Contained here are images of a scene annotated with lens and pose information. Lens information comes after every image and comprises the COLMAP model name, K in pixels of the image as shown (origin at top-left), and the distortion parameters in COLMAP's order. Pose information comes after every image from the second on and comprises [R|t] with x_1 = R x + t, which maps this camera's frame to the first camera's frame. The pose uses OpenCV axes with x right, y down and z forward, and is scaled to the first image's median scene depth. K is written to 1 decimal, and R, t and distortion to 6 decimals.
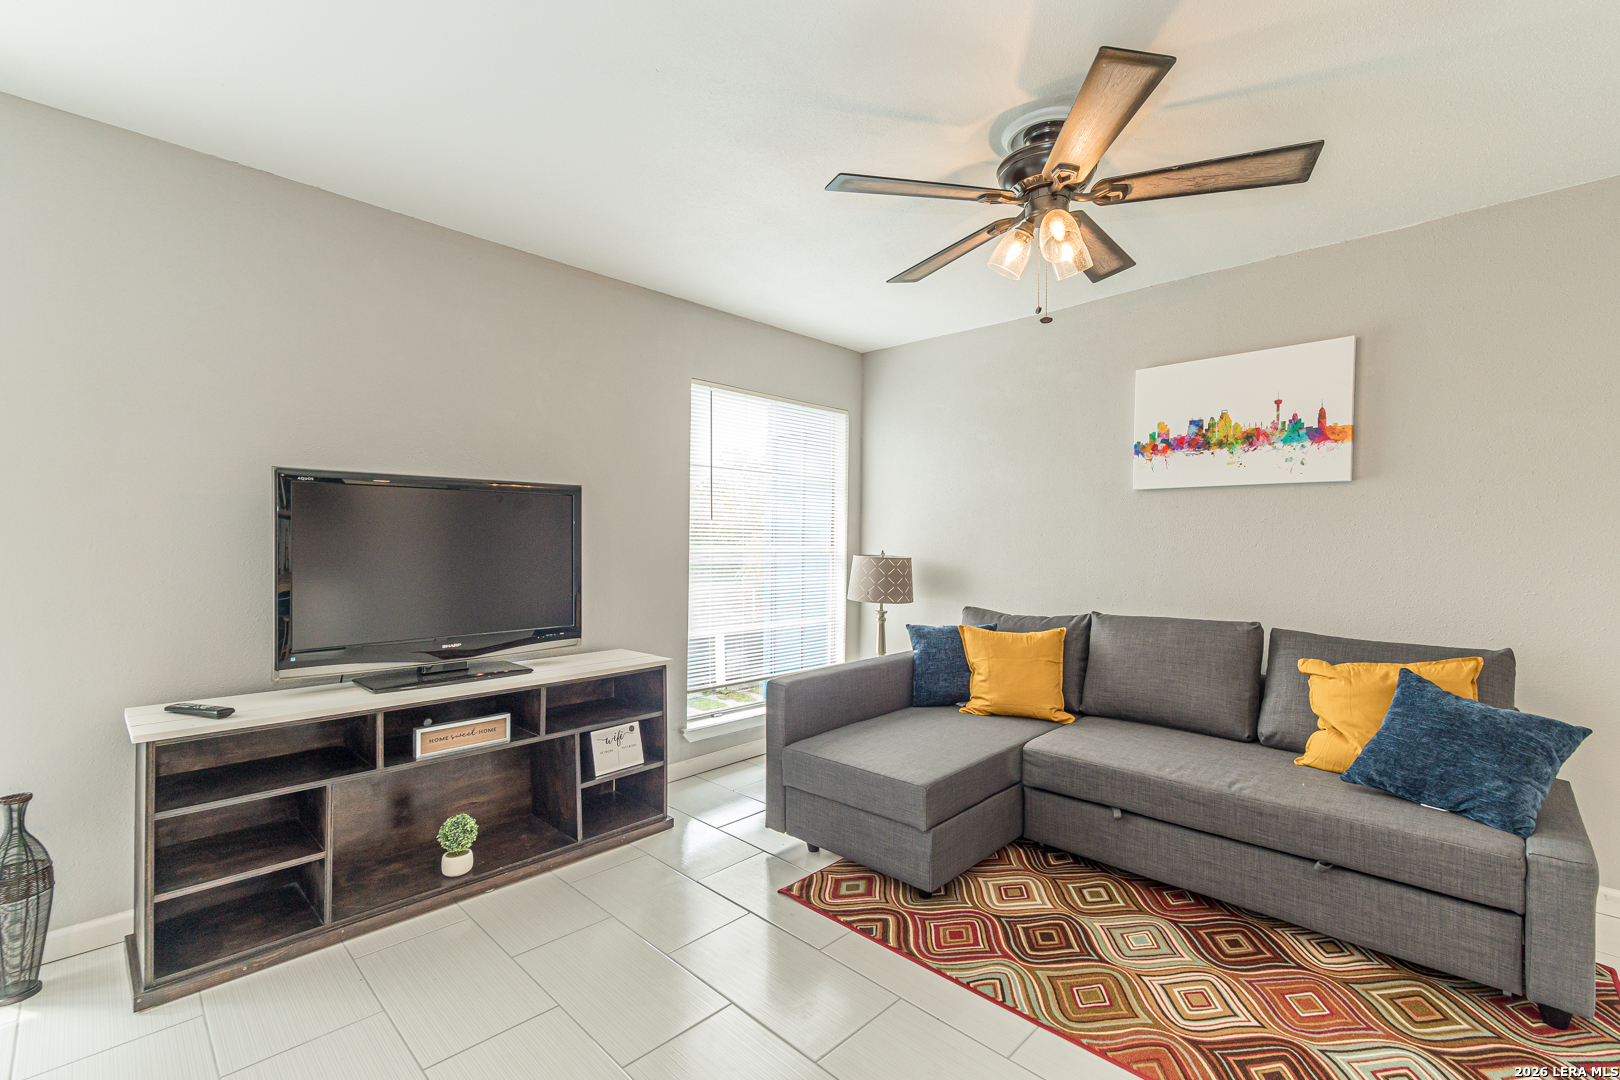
lens RADIAL K [[707.0, 0, 810.6], [0, 707.0, 540.9], [0, 0, 1]] dist [0.007583, 0.000902]
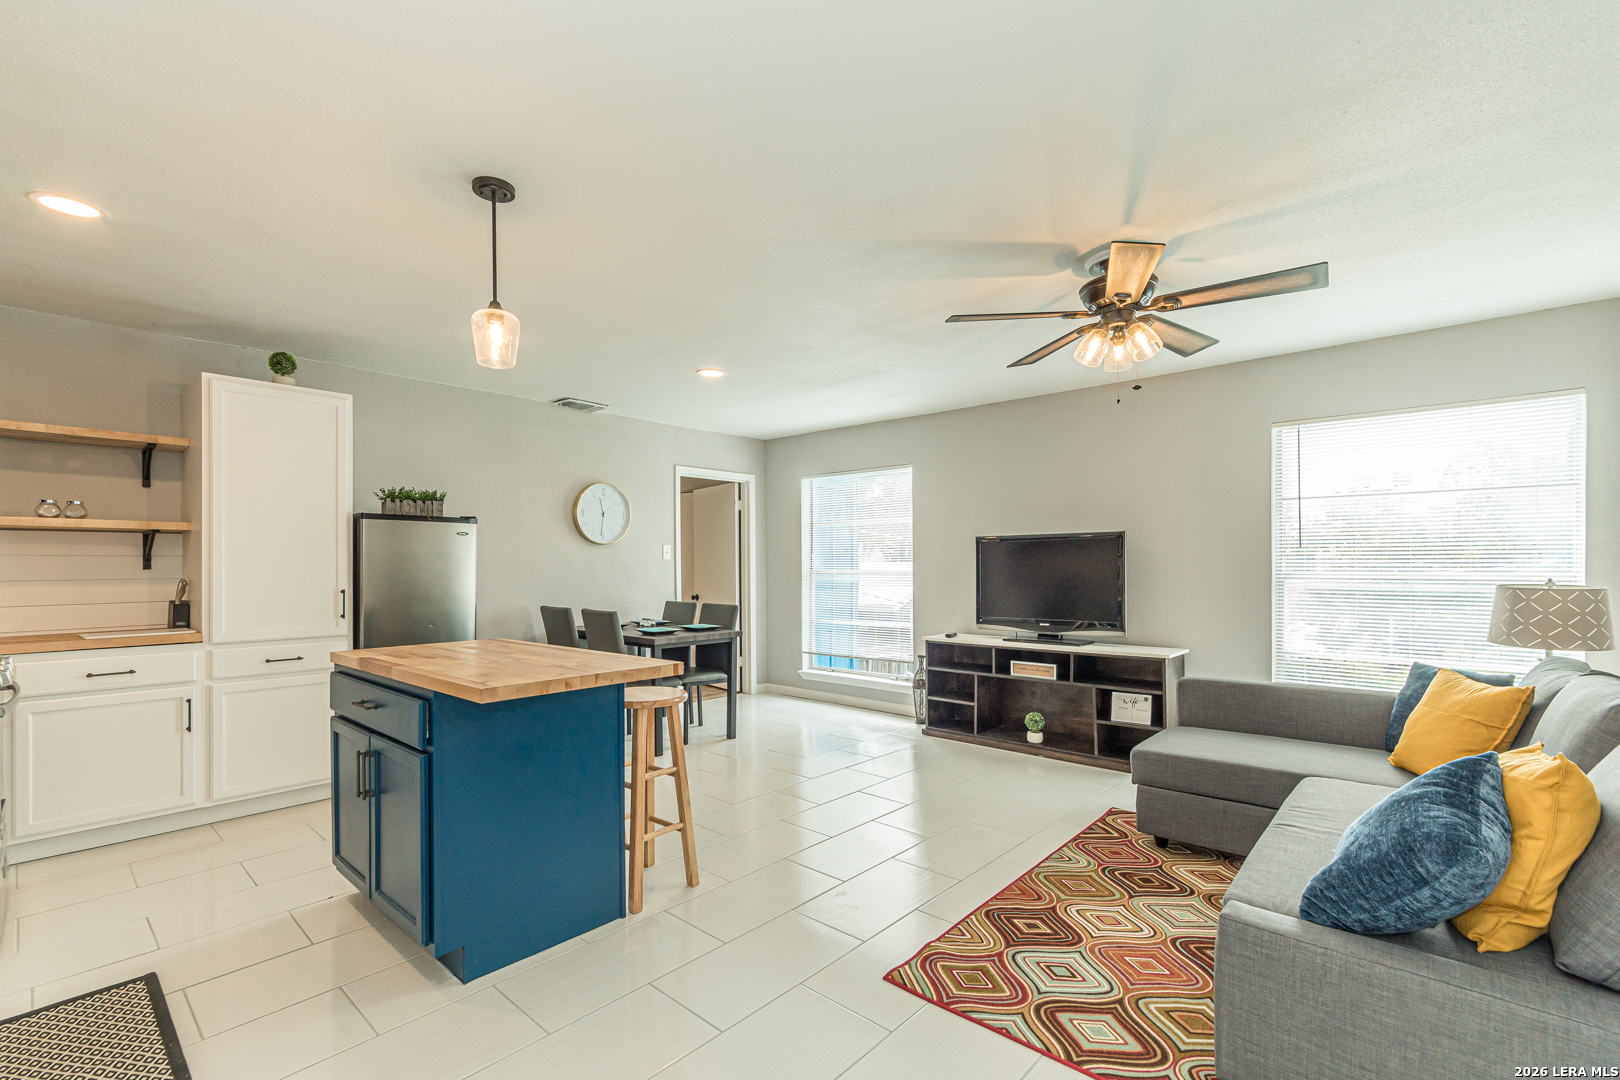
lens RADIAL K [[707.0, 0, 786.7], [0, 707.0, 567.8], [0, 0, 1]] dist [0.007583, 0.000902]
pose [[0.017902, -0.004339, -0.999830, 1.286985], [0.004640, 0.999980, -0.004257, 0.002520], [0.999829, -0.004563, 0.017922, 0.275185]]
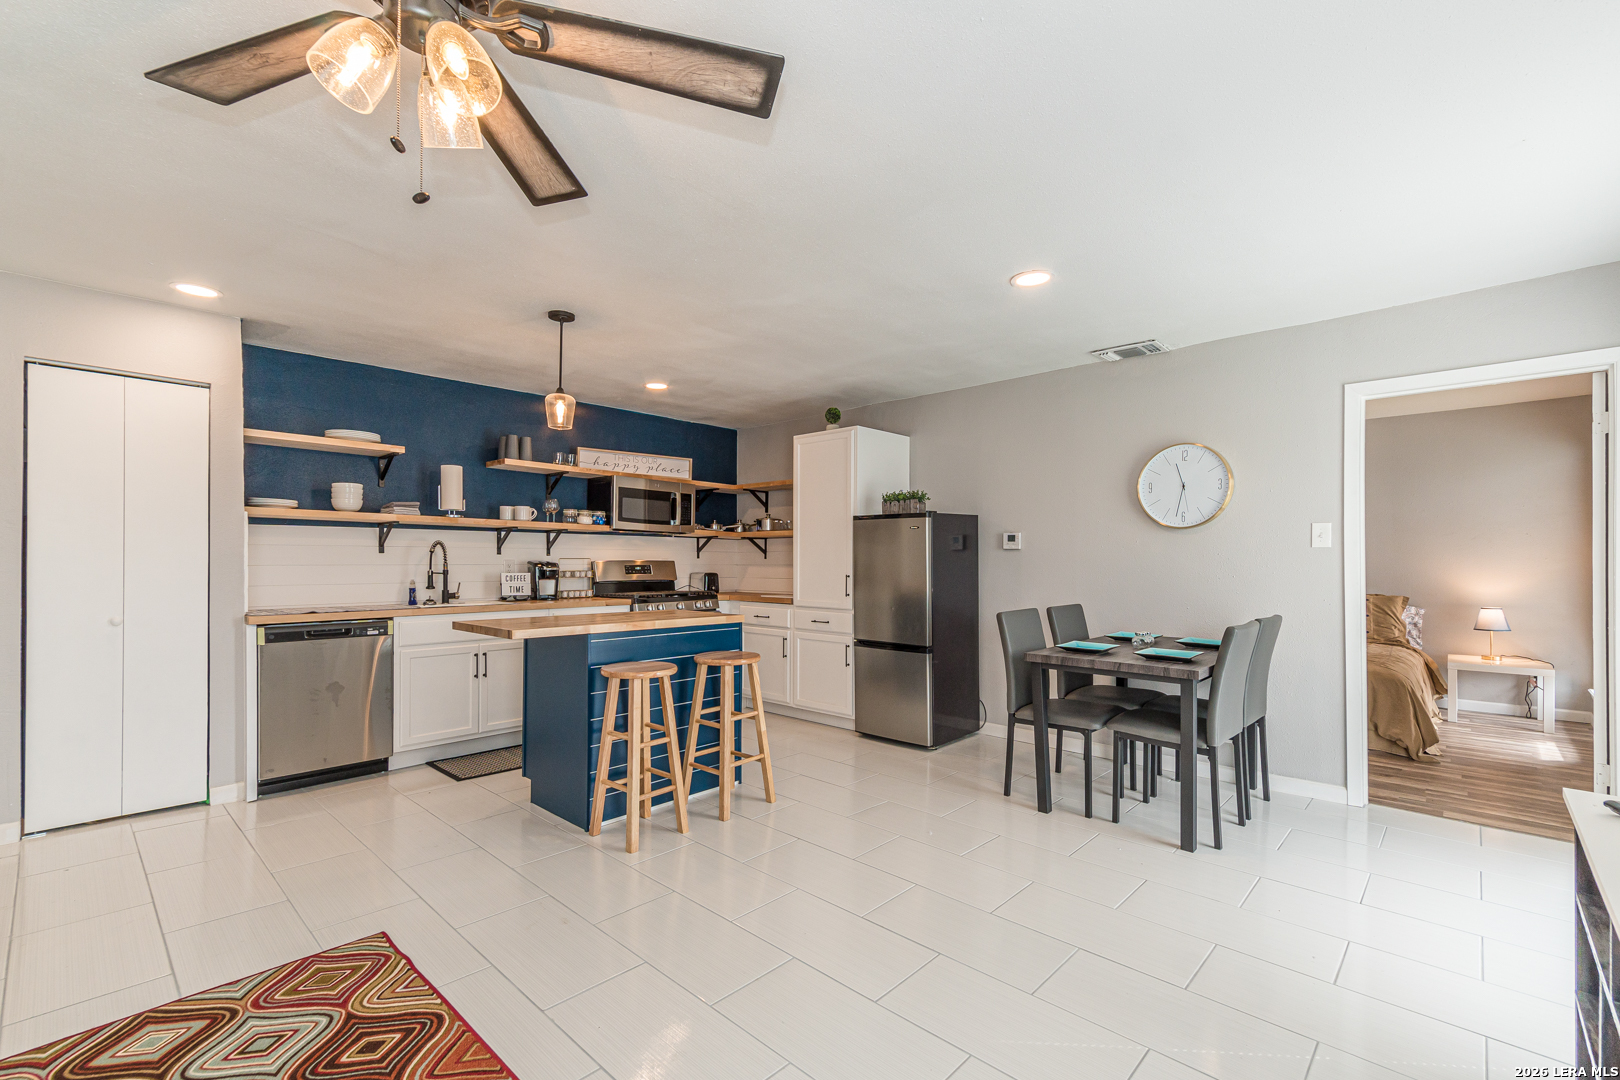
lens RADIAL K [[707.0, 0, 804.8], [0, 707.0, 545.1], [0, 0, 1]] dist [0.007583, 0.000902]
pose [[-0.999867, -0.010537, -0.012421, -0.000474], [-0.010277, 0.999729, -0.020873, -0.002925], [0.012638, -0.020743, -0.999705, 1.276705]]
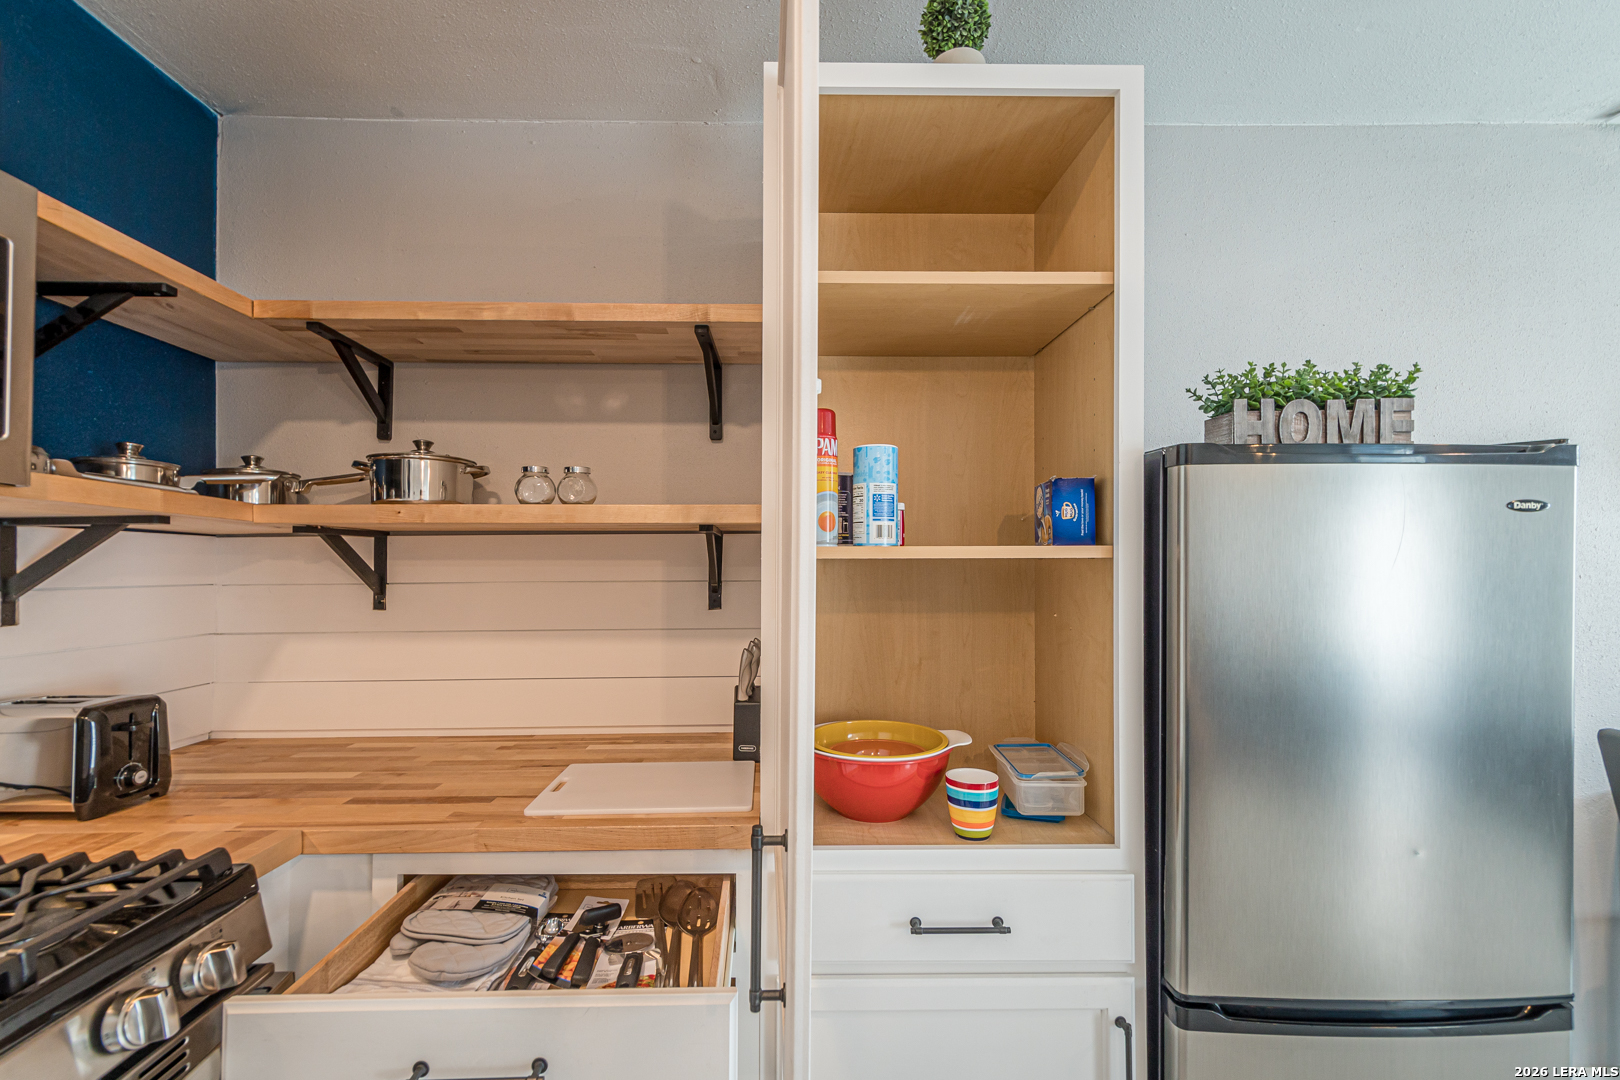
lens RADIAL K [[707.0, 0, 798.0], [0, 707.0, 554.7], [0, 0, 1]] dist [0.007583, 0.000902]
pose [[-0.706669, -0.014657, -0.707392, 0.297117], [-0.004542, 0.999859, -0.016179, -0.046359], [0.707529, -0.008221, -0.706636, -0.418077]]
